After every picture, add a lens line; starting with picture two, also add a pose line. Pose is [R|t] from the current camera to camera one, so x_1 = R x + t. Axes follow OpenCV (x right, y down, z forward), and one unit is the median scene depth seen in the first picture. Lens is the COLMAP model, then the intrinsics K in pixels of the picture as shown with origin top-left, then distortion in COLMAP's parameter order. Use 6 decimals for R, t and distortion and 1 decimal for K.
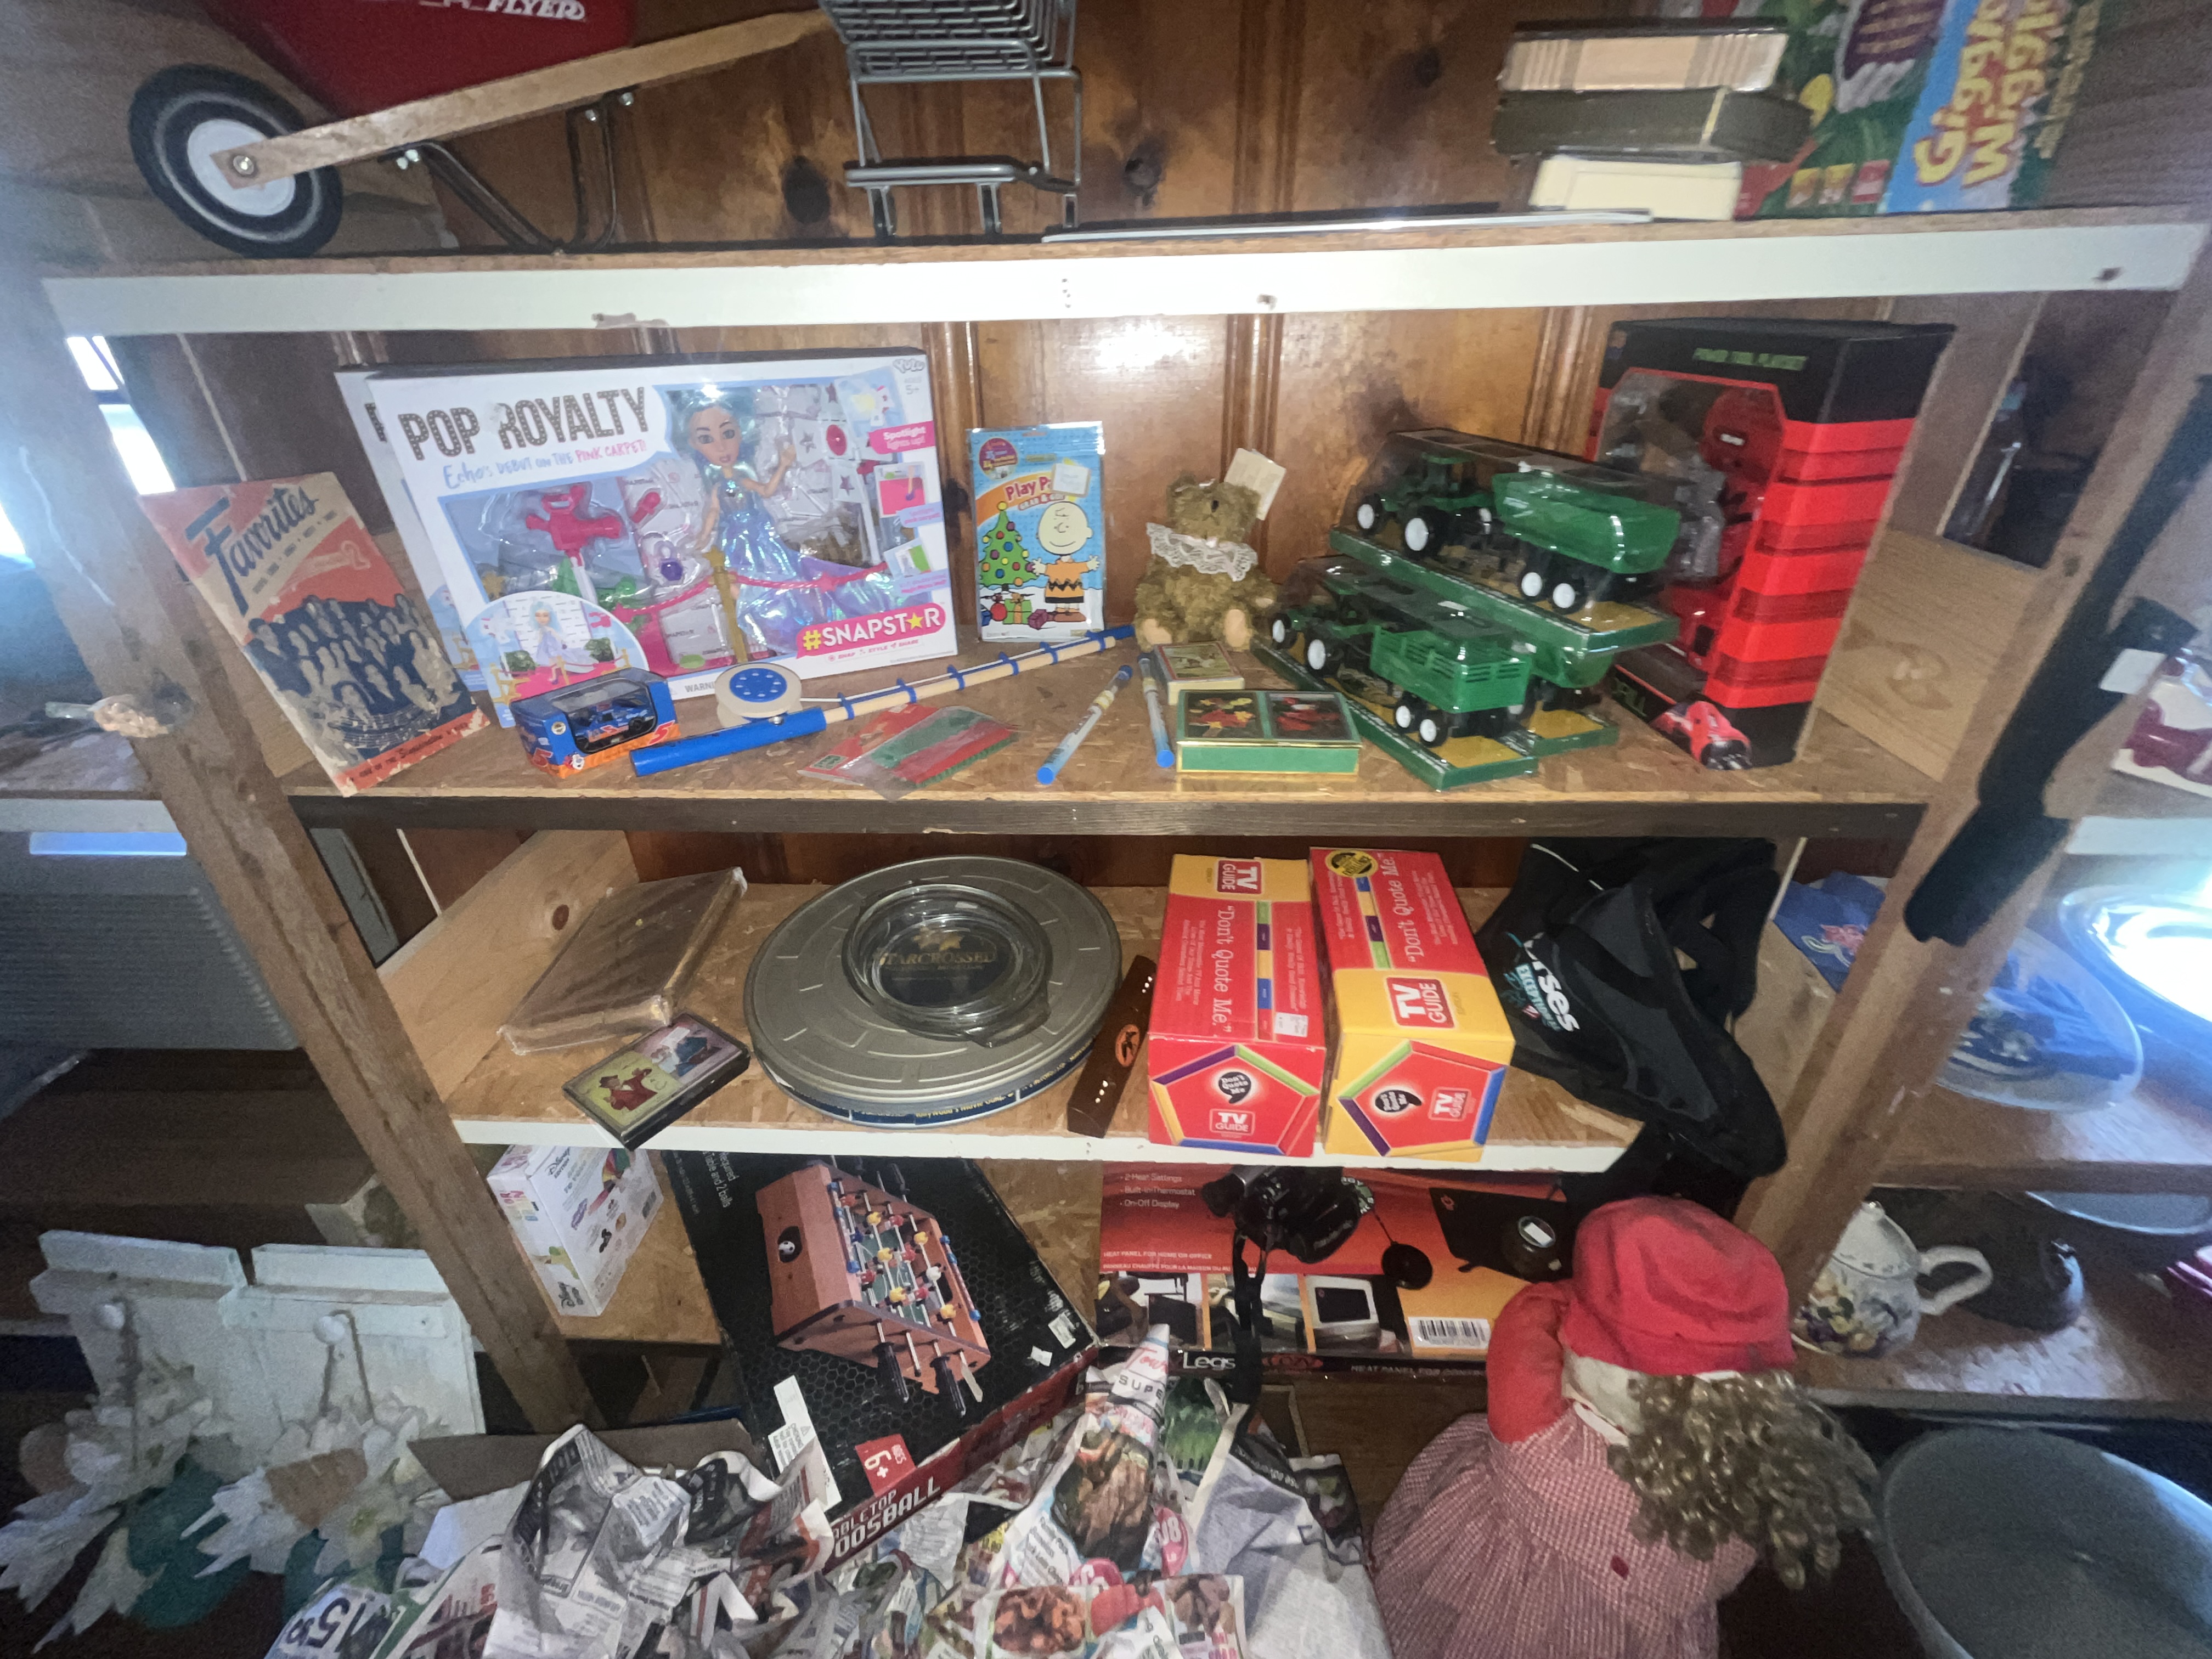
lens RADIAL K [[898.8, 0, 1106.6], [0, 898.8, 827.5], [0, 0, 1]] dist [-0.003304, -0.000556]
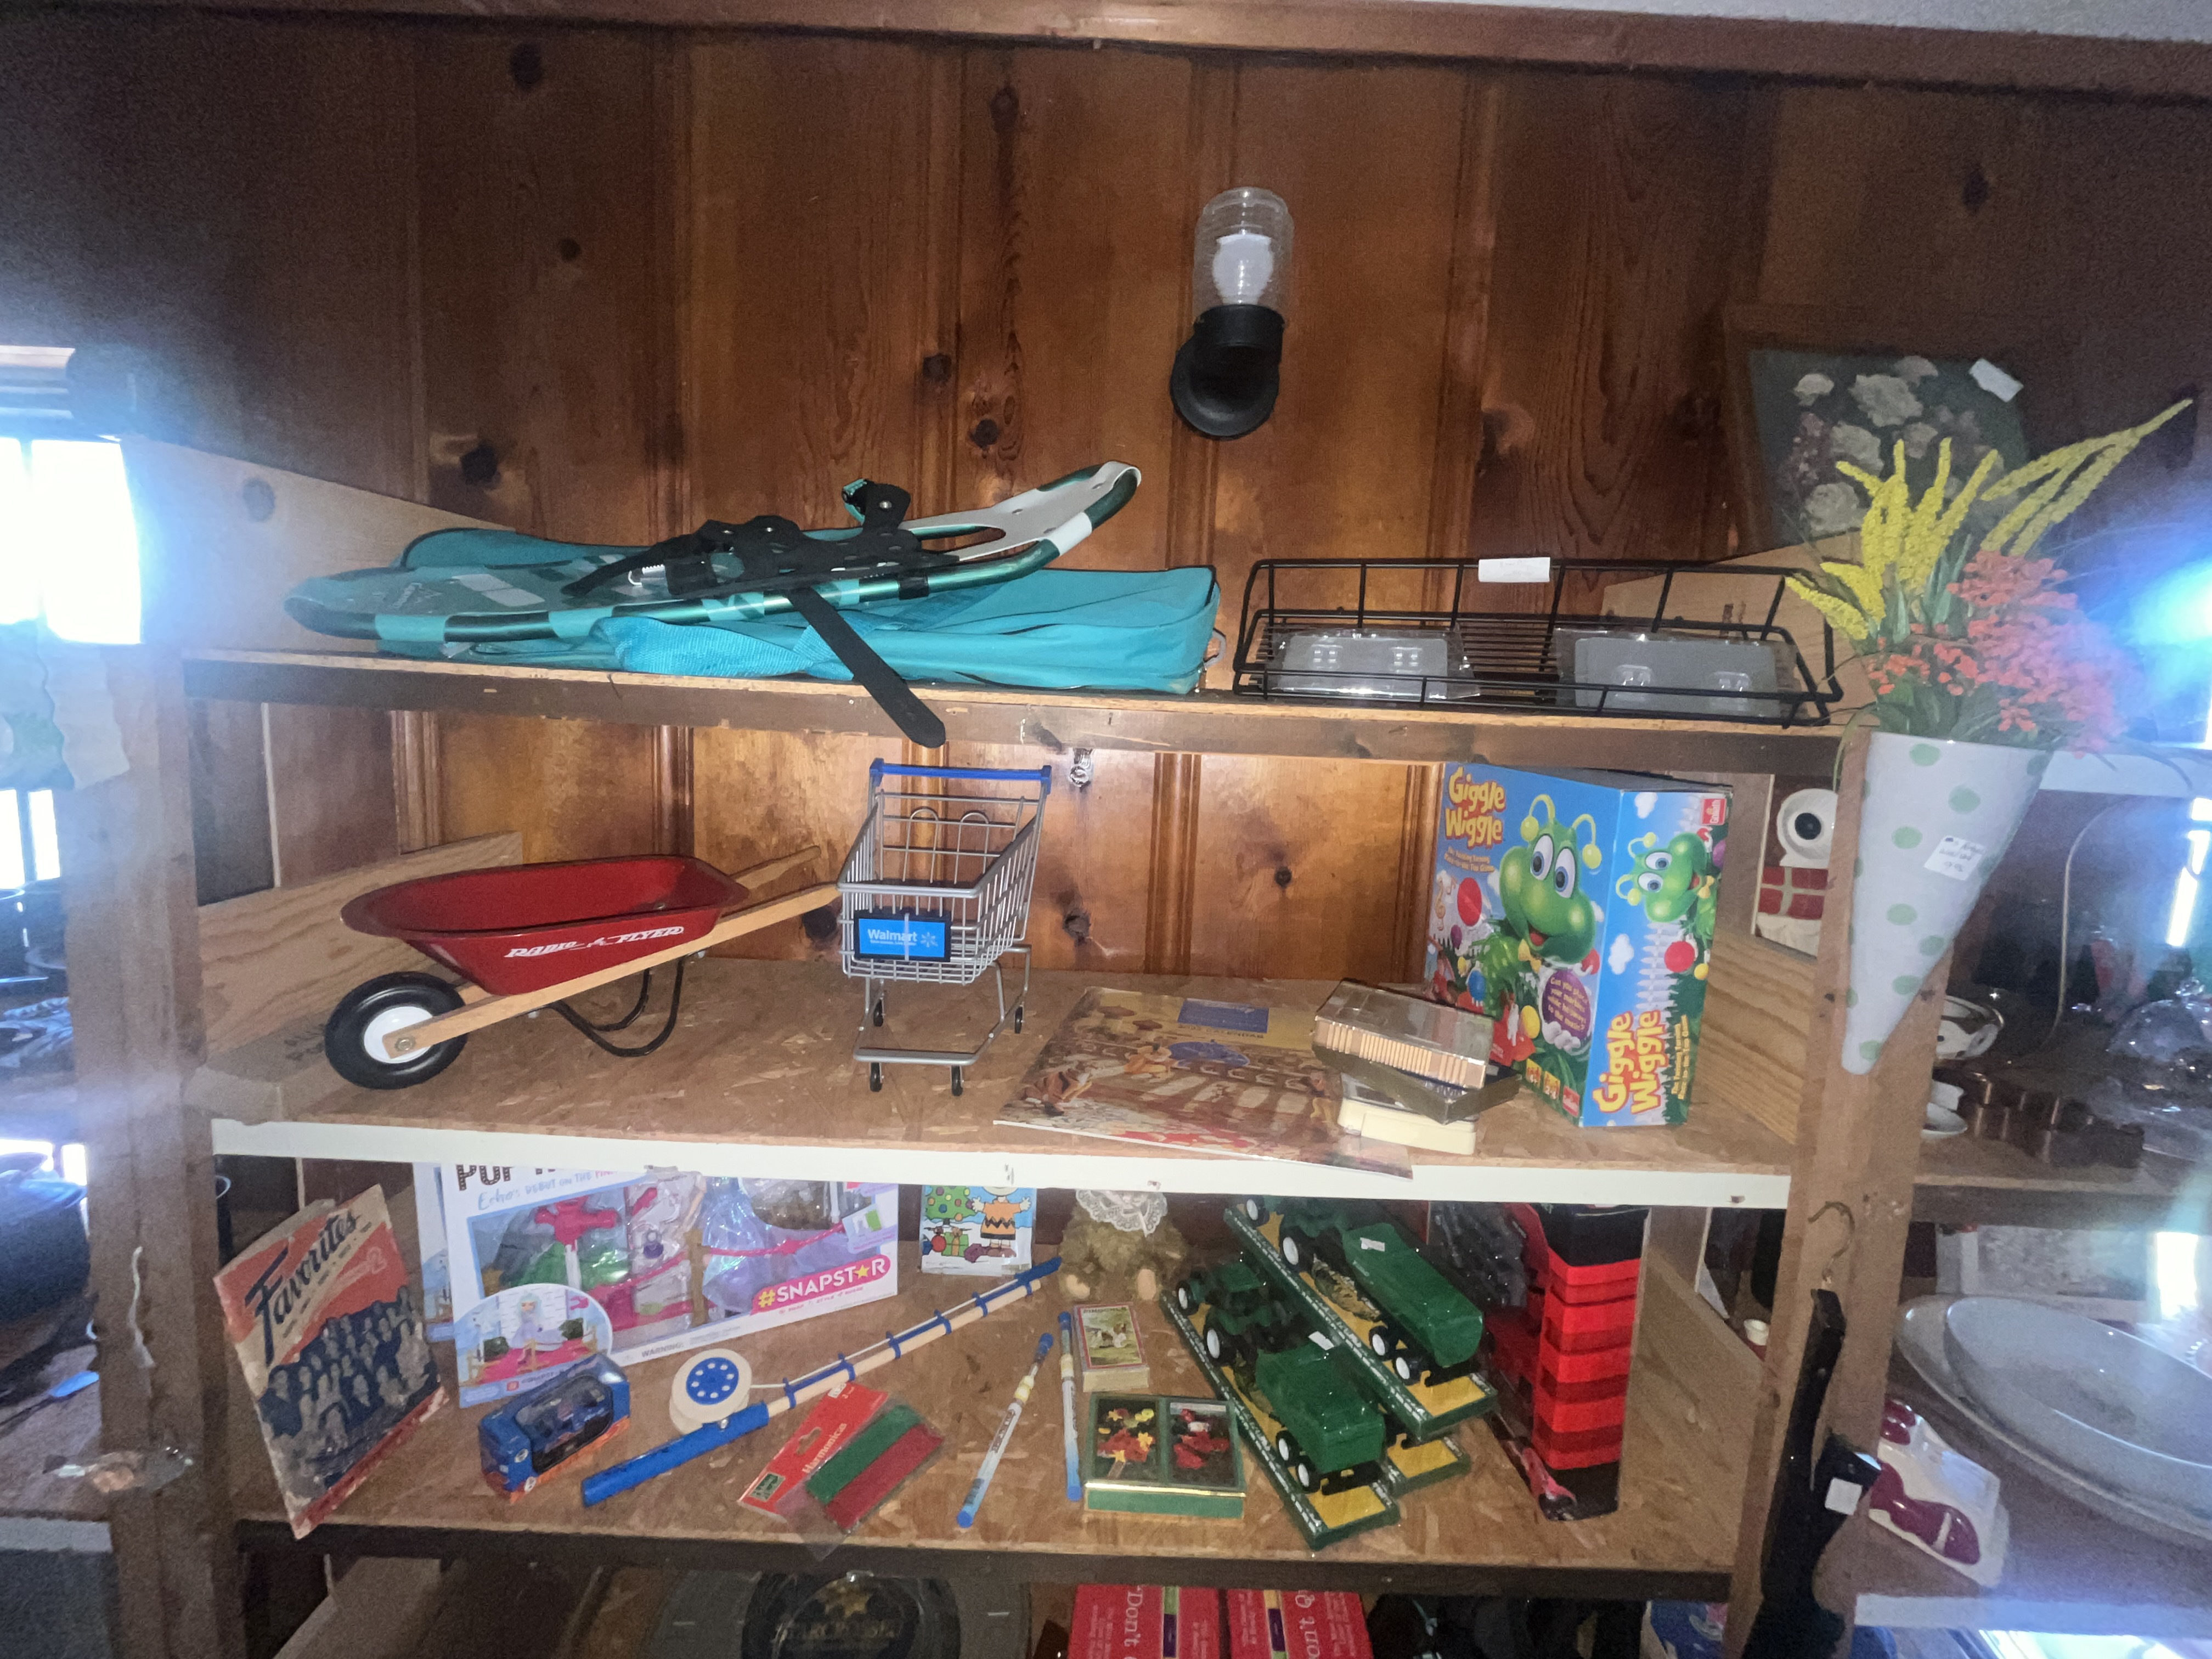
lens RADIAL K [[898.8, 0, 1106.6], [0, 898.8, 819.3], [0, 0, 1]] dist [-0.003304, -0.000556]
pose [[0.997394, 0.049523, 0.052470, 0.004948], [-0.026122, 0.925757, -0.377217, -0.394314], [-0.067255, 0.374863, 0.924638, -0.315159]]
